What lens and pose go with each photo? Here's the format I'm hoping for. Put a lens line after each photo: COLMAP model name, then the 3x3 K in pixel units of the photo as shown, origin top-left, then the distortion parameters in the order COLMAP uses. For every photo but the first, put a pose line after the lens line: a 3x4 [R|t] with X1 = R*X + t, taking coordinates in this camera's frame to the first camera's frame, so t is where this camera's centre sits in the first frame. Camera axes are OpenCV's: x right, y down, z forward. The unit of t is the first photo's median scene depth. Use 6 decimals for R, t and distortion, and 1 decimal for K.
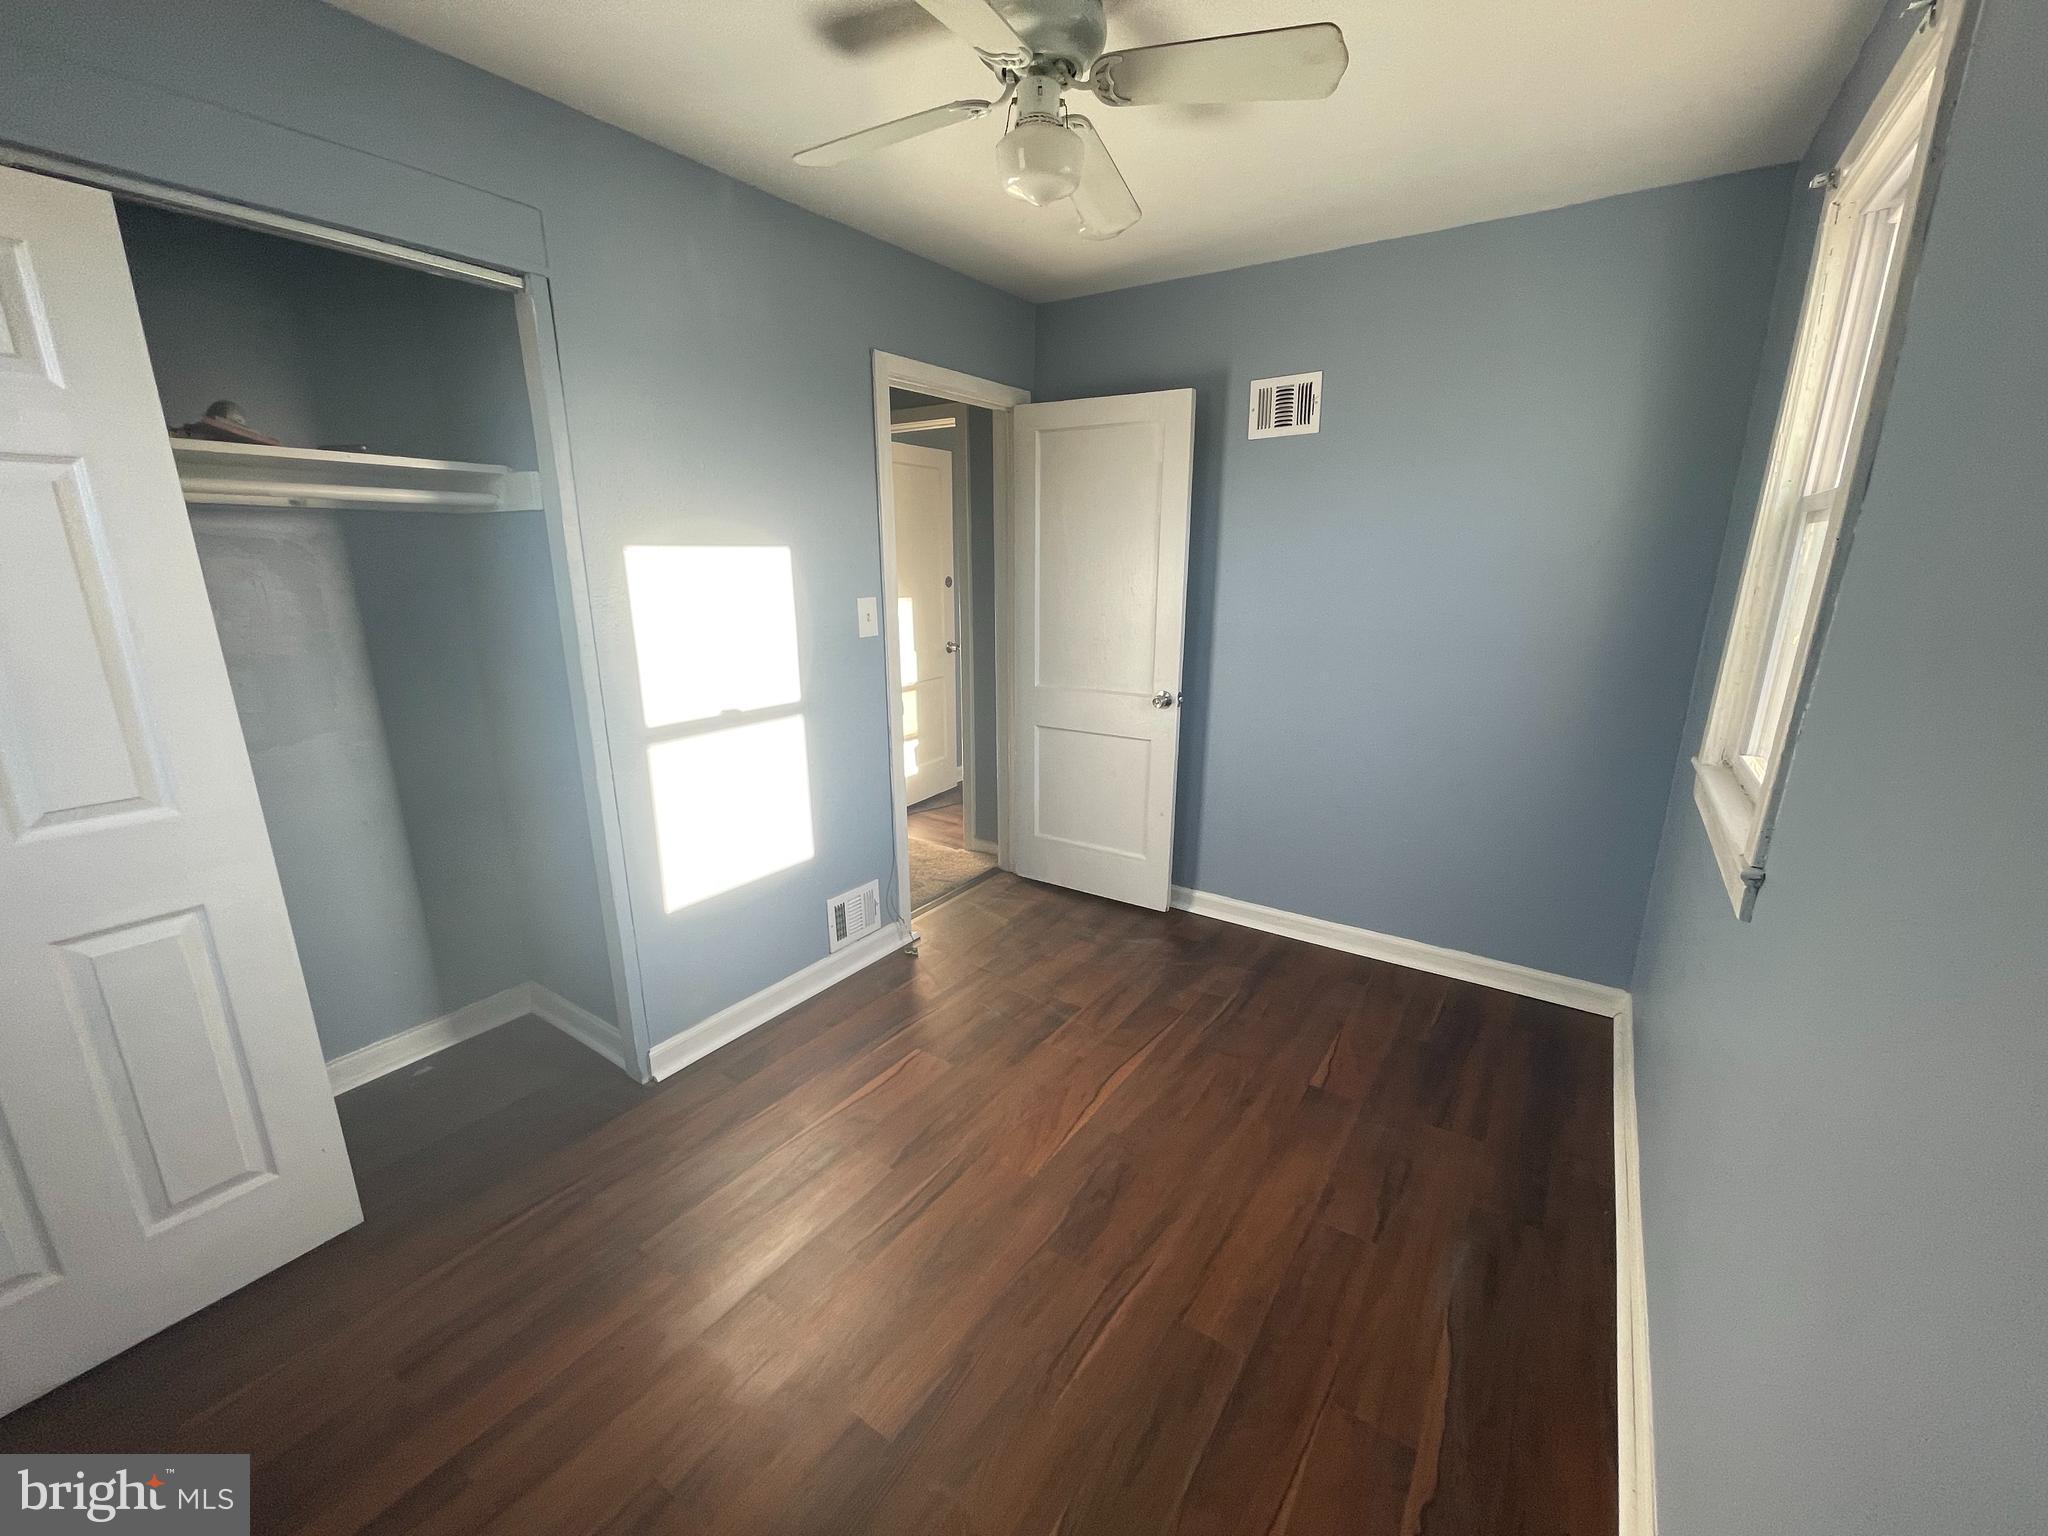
lens RADIAL K [[822.9, 0, 1031.7], [0, 822.9, 765.9], [0, 0, 1]] dist [-0.004621, 0.000156]
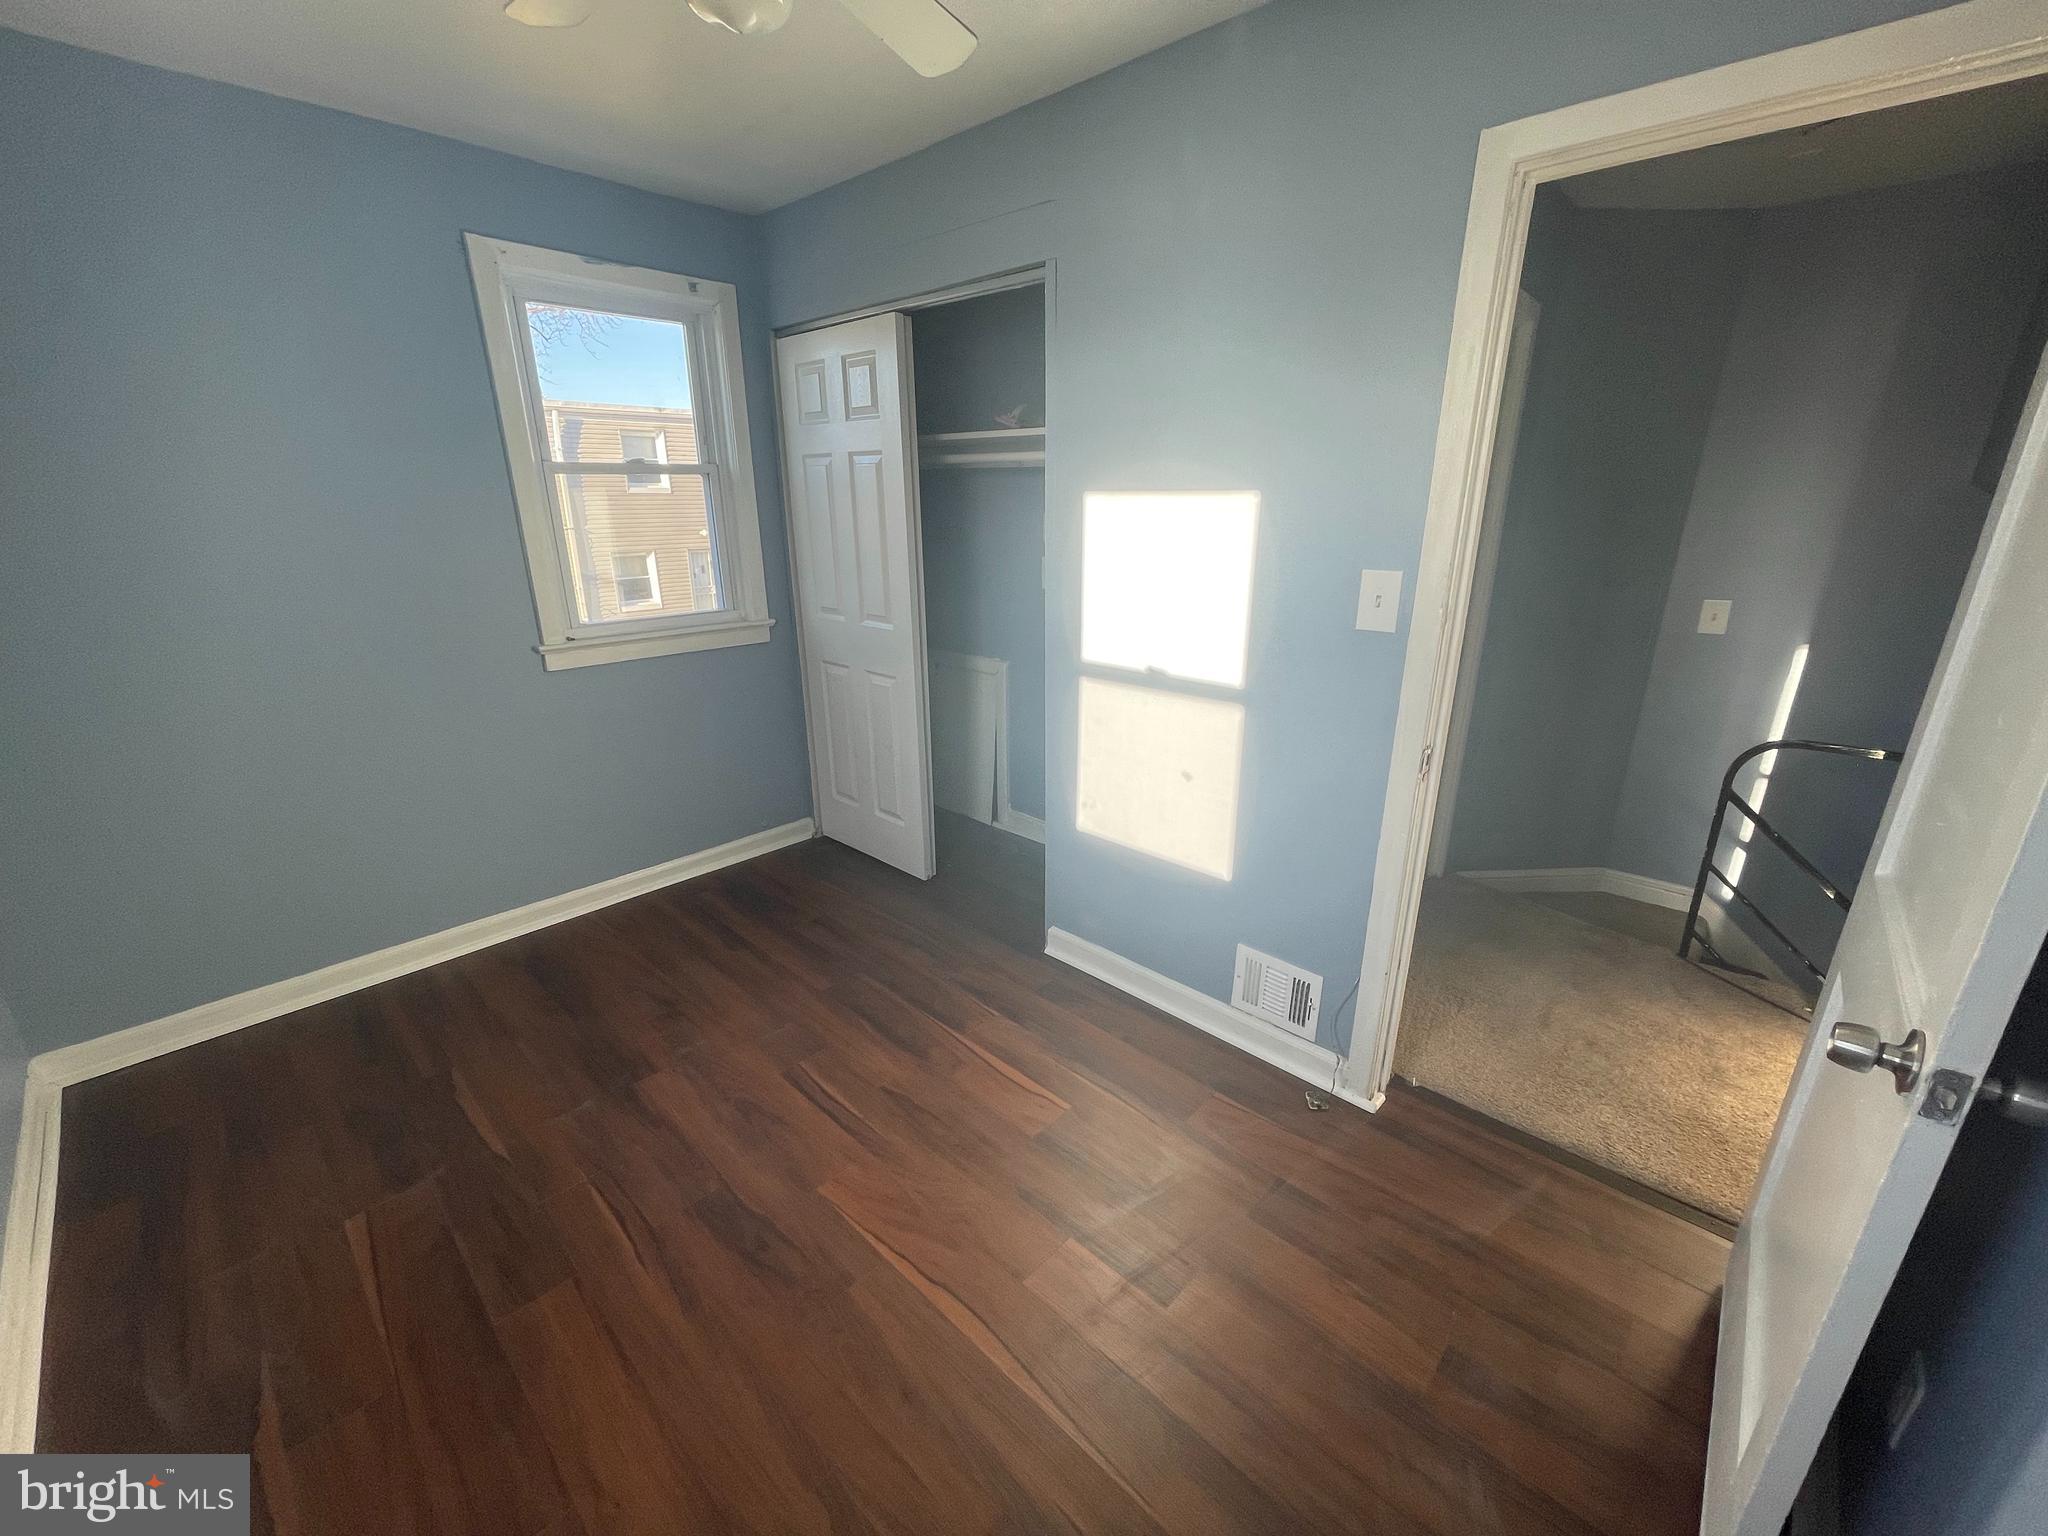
lens RADIAL K [[822.9, 0, 1029.8], [0, 822.9, 770.8], [0, 0, 1]] dist [-0.004621, 0.000156]
pose [[-0.154005, 0.302893, -0.940499, 0.707545], [-0.254732, 0.907507, 0.333979, -0.296430], [0.954670, 0.291010, -0.062604, 1.186159]]
